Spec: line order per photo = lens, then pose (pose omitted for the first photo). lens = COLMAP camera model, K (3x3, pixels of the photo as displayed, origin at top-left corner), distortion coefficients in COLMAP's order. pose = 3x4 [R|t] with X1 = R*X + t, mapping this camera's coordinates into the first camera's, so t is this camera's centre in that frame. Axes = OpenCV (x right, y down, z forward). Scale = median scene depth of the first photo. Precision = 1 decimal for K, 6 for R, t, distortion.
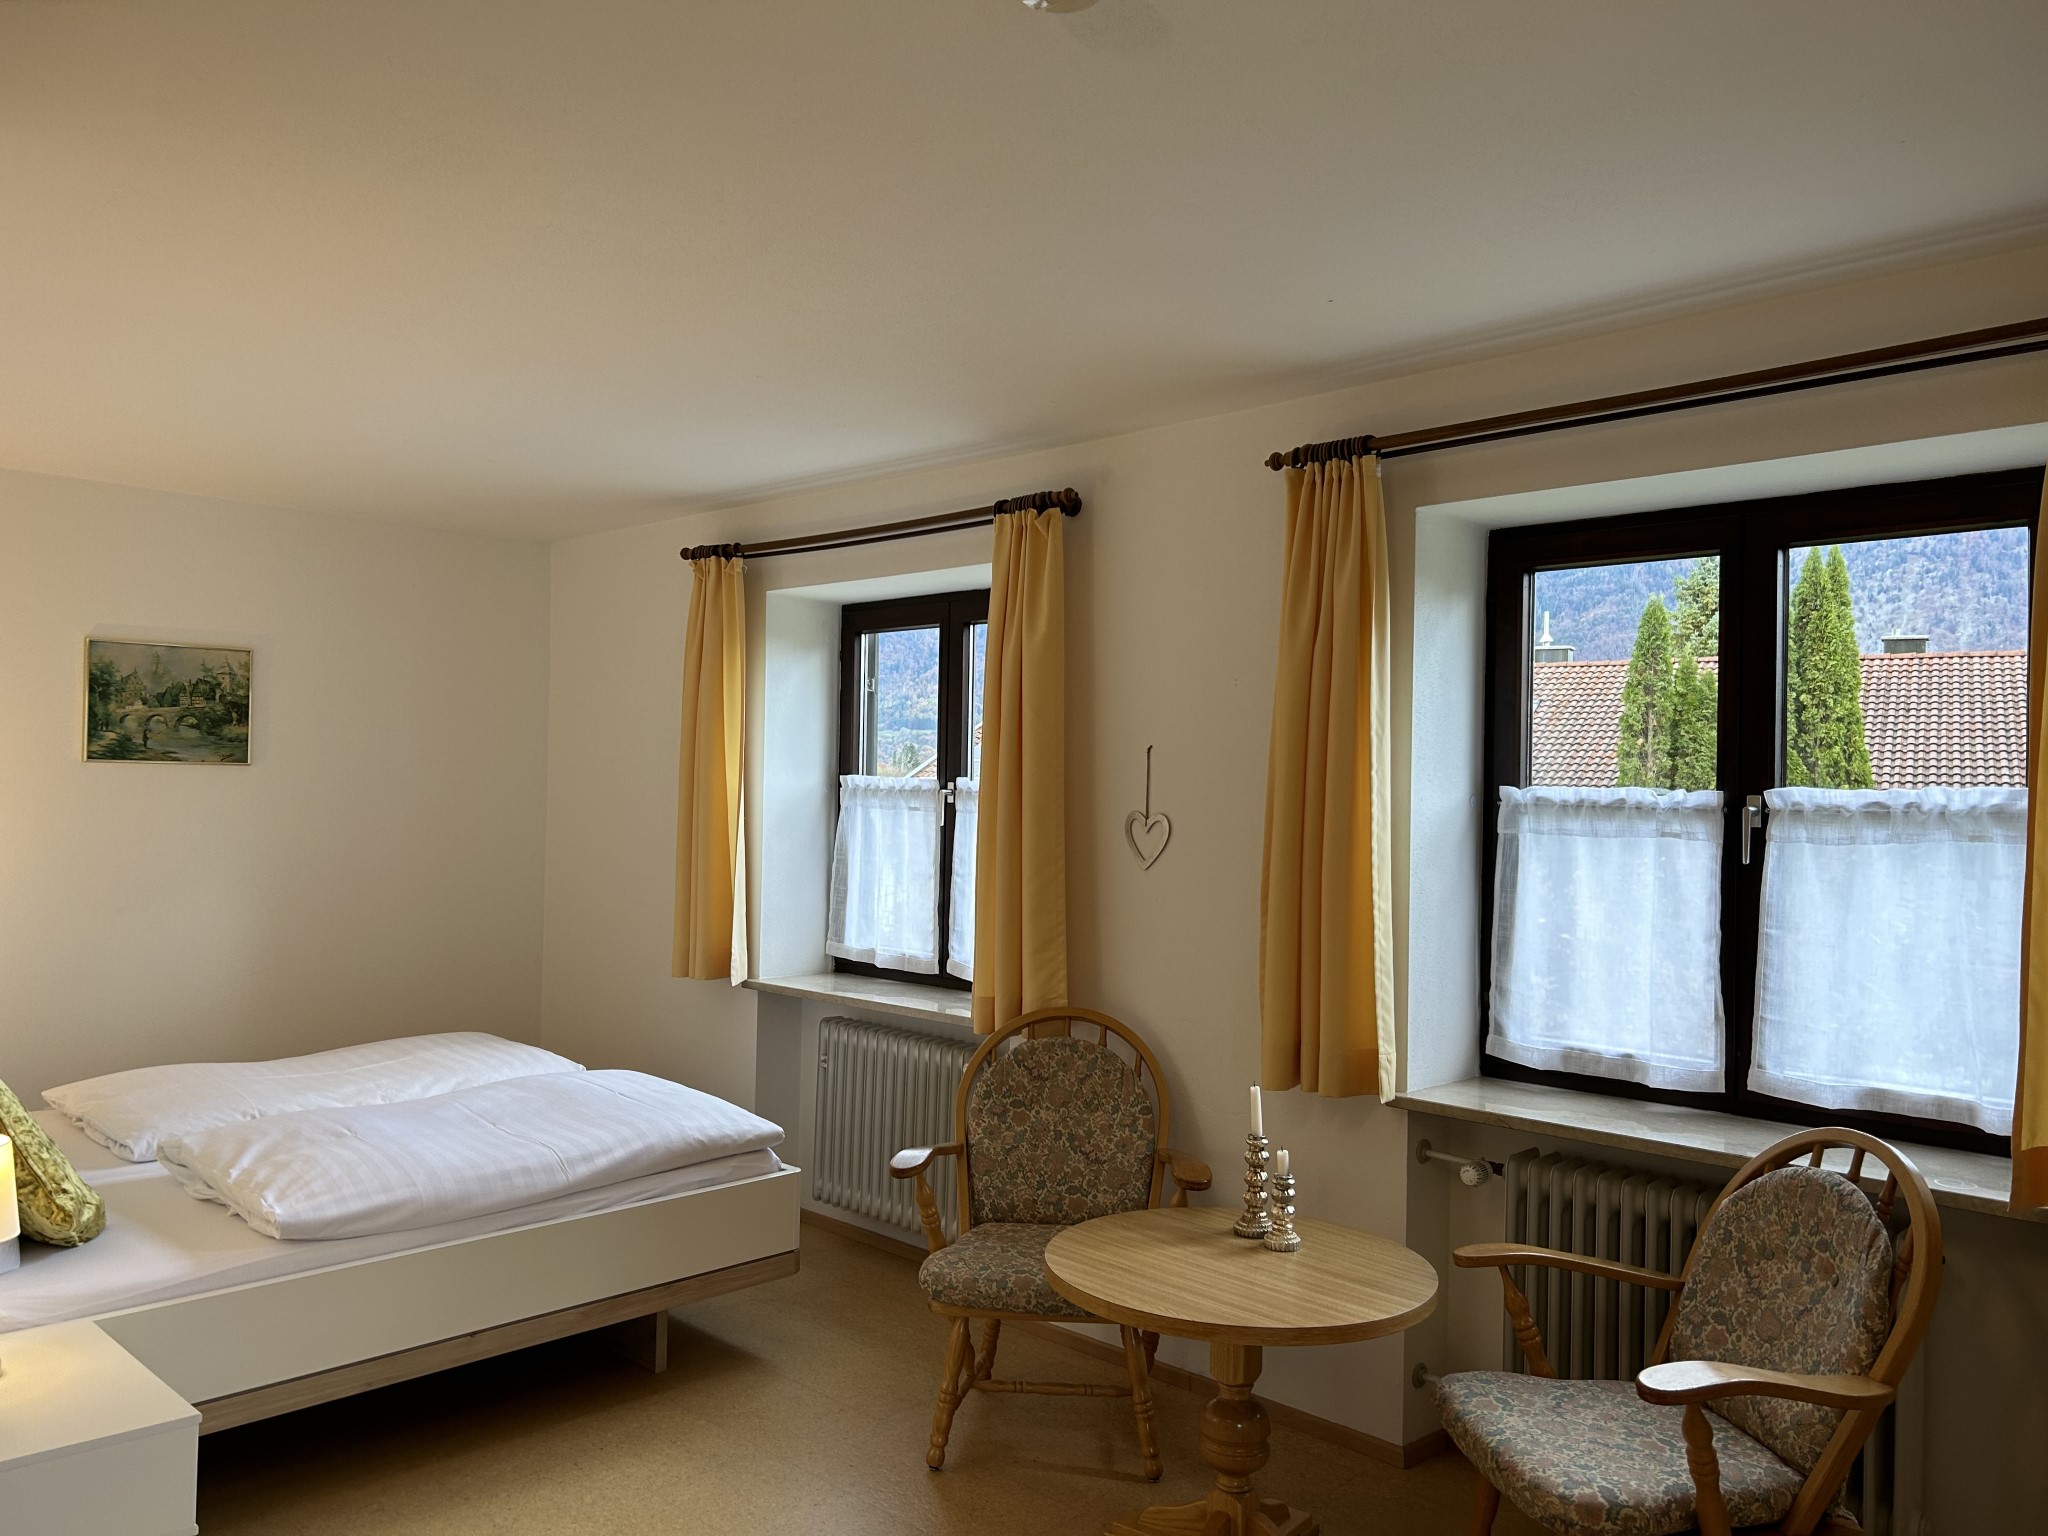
lens RADIAL K [[1530.2, 0, 1024.7], [0, 1530.2, 767.6], [0, 0, 1]] dist [0.009032, 0.004023]
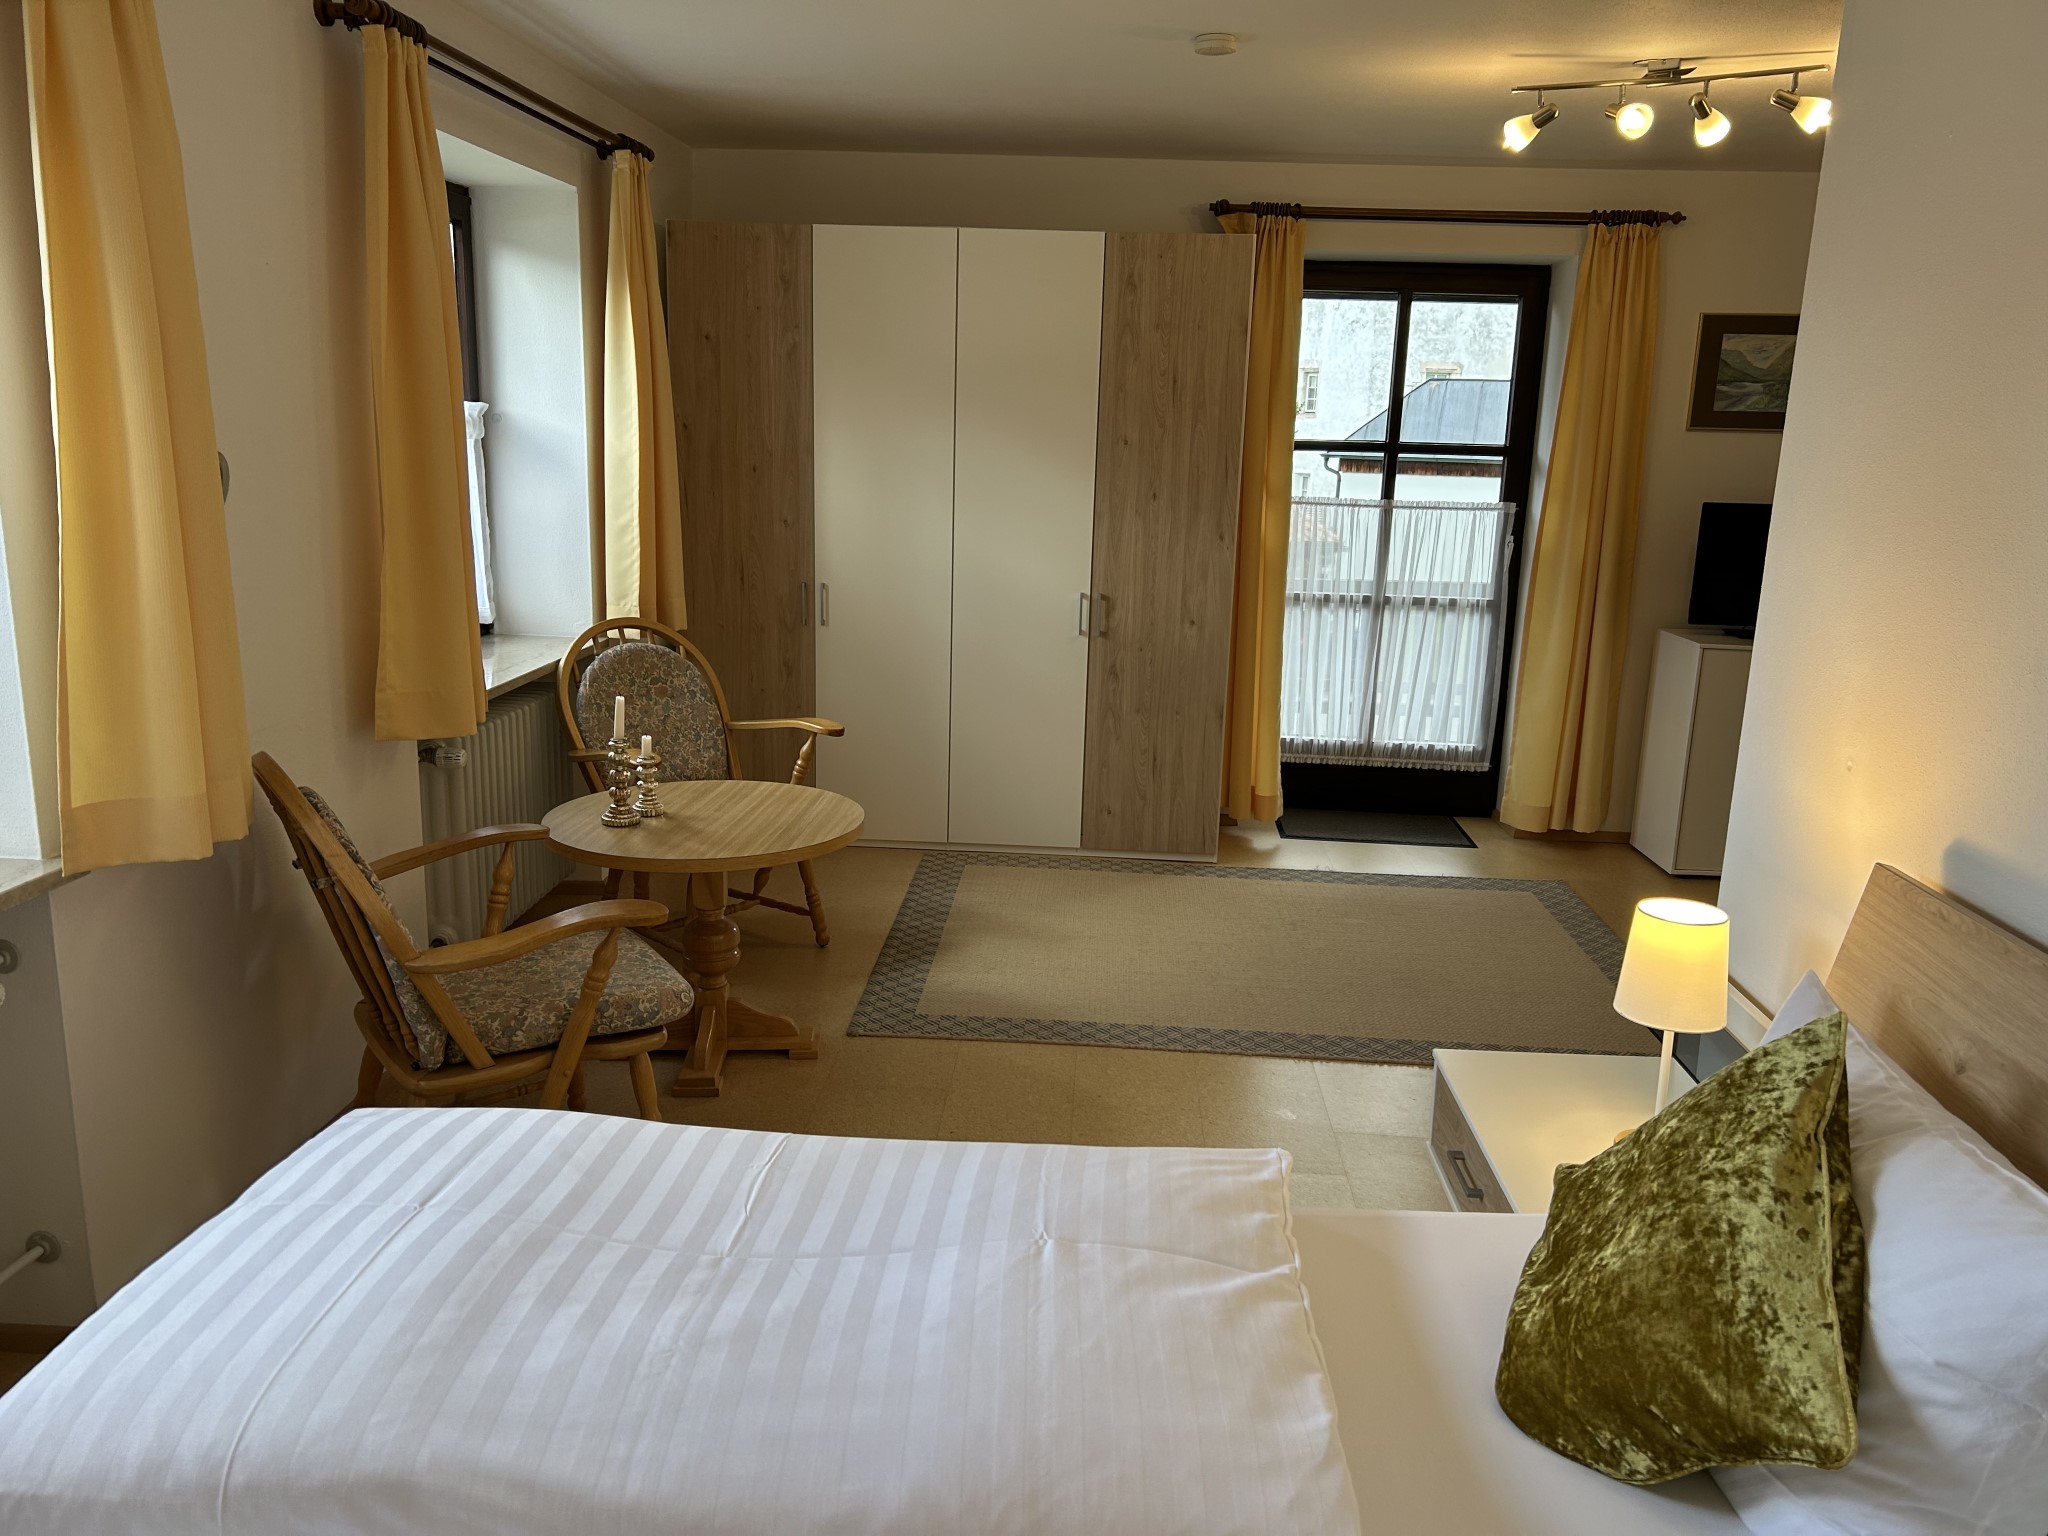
lens RADIAL K [[1530.2, 0, 1027.1], [0, 1530.2, 770.9], [0, 0, 1]] dist [0.009032, 0.004023]
pose [[-0.638895, -0.210740, 0.739866, -0.943960], [-0.046622, 0.970586, 0.236198, -0.015494], [-0.767880, 0.116411, -0.629928, 1.603349]]
